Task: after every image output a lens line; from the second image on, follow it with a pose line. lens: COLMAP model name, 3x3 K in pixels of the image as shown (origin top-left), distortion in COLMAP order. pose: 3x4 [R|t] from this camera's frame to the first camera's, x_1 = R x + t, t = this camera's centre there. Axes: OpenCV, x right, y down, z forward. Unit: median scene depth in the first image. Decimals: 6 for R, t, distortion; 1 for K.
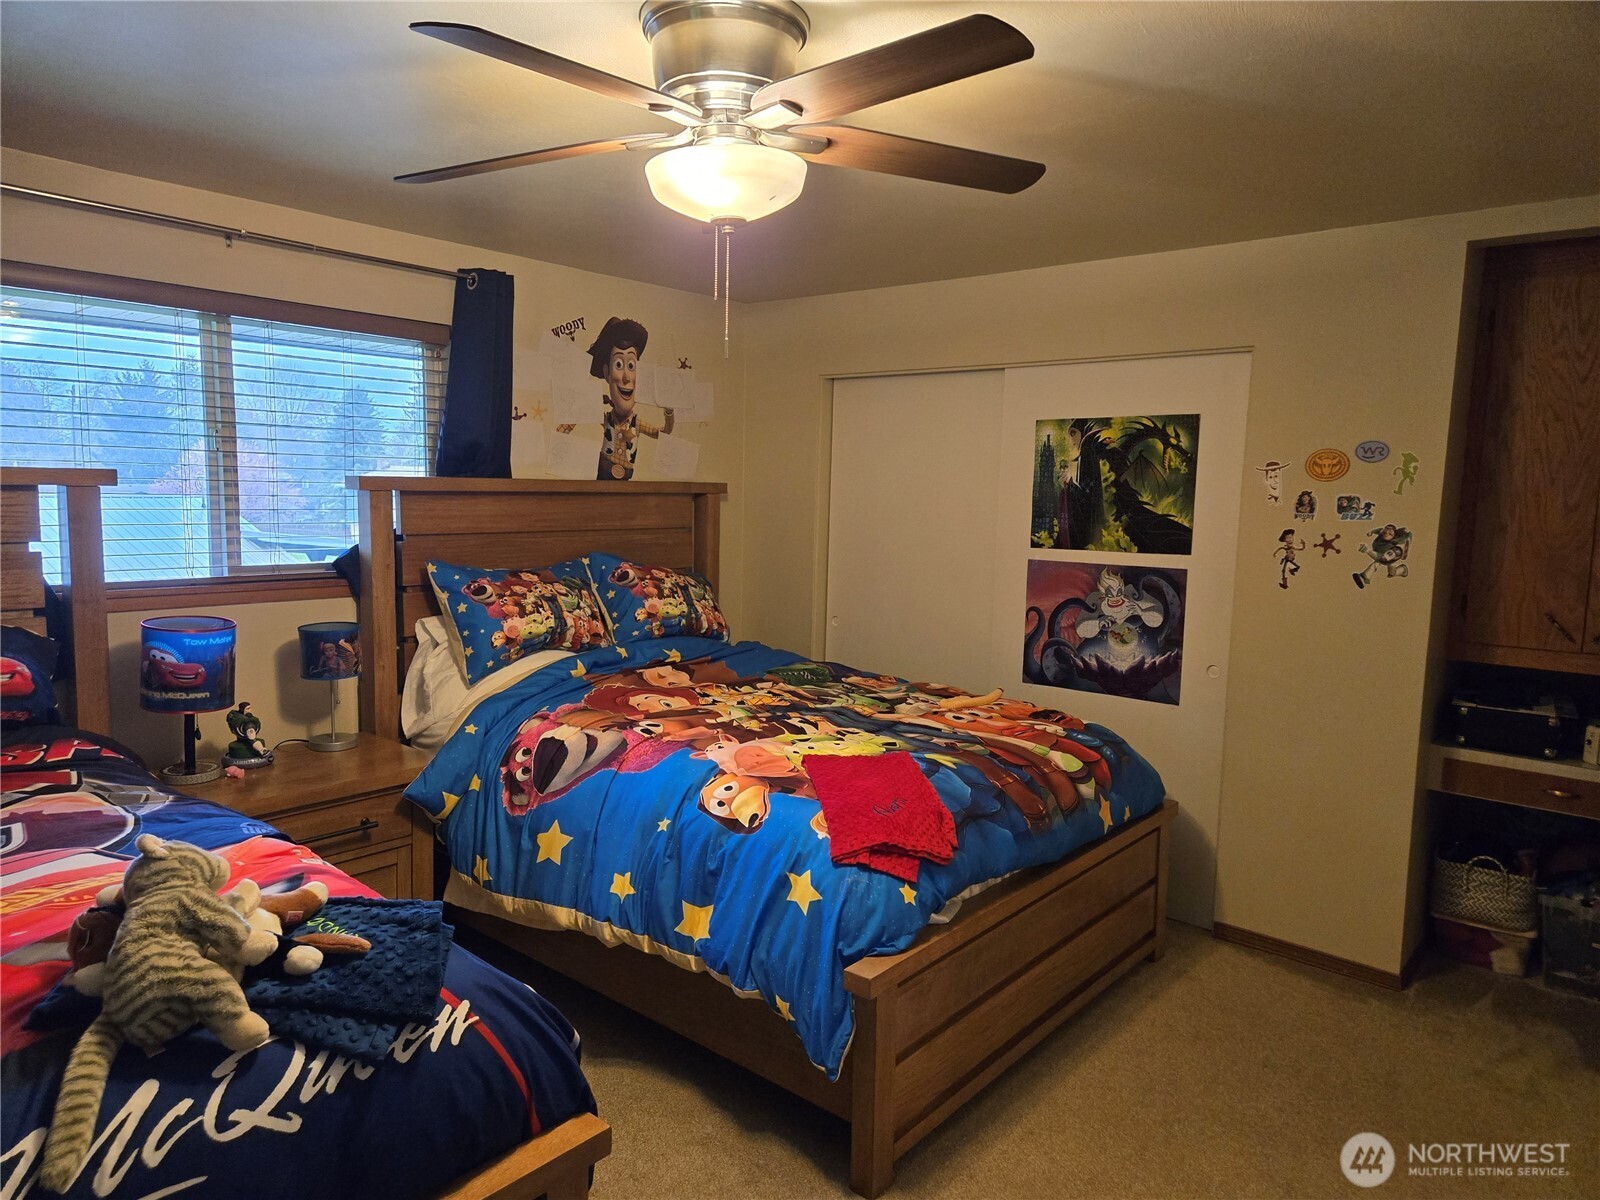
lens RADIAL K [[1064.2, 0, 791.2], [0, 1064.2, 605.7], [0, 0, 1]] dist [0.071061, -0.040866]
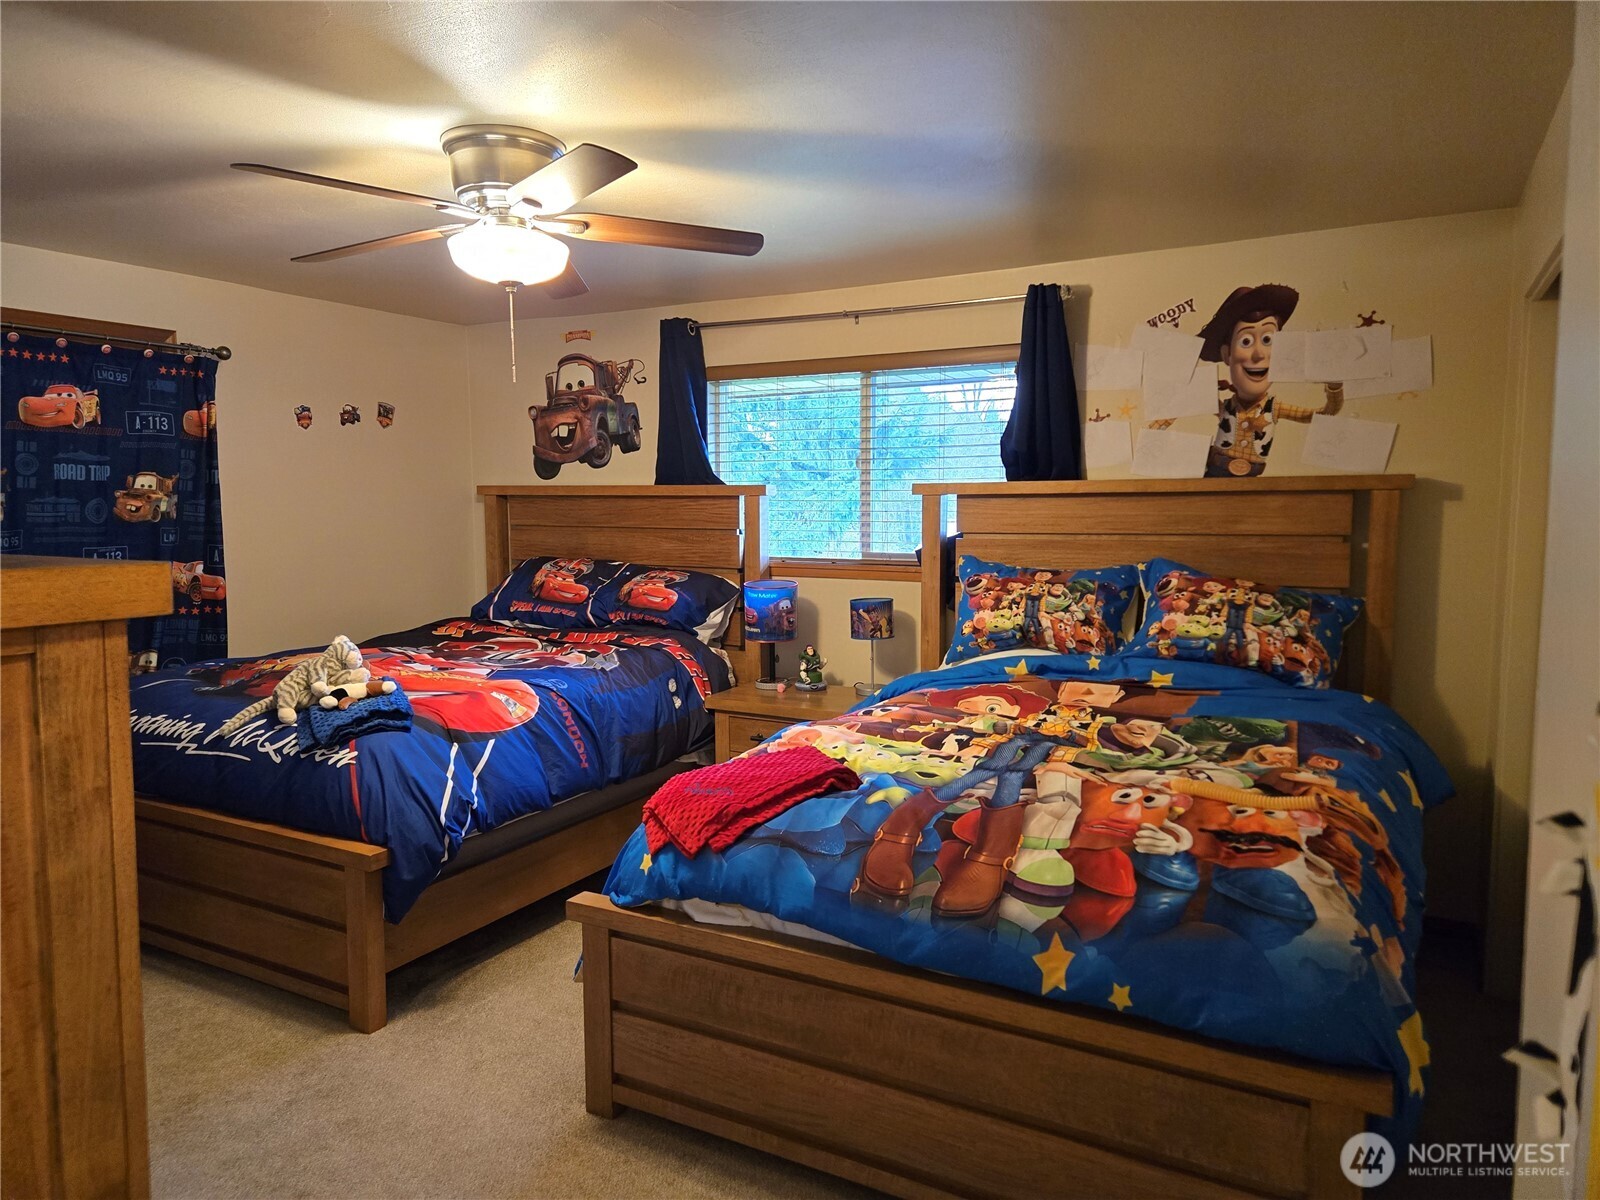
lens RADIAL K [[1064.2, 0, 790.7], [0, 1064.2, 593.2], [0, 0, 1]] dist [0.071061, -0.040866]
pose [[0.195766, 0.064728, -0.978512, 0.662894], [-0.104498, 0.993515, 0.044814, -0.029458], [0.975067, 0.093479, 0.201261, 0.528860]]
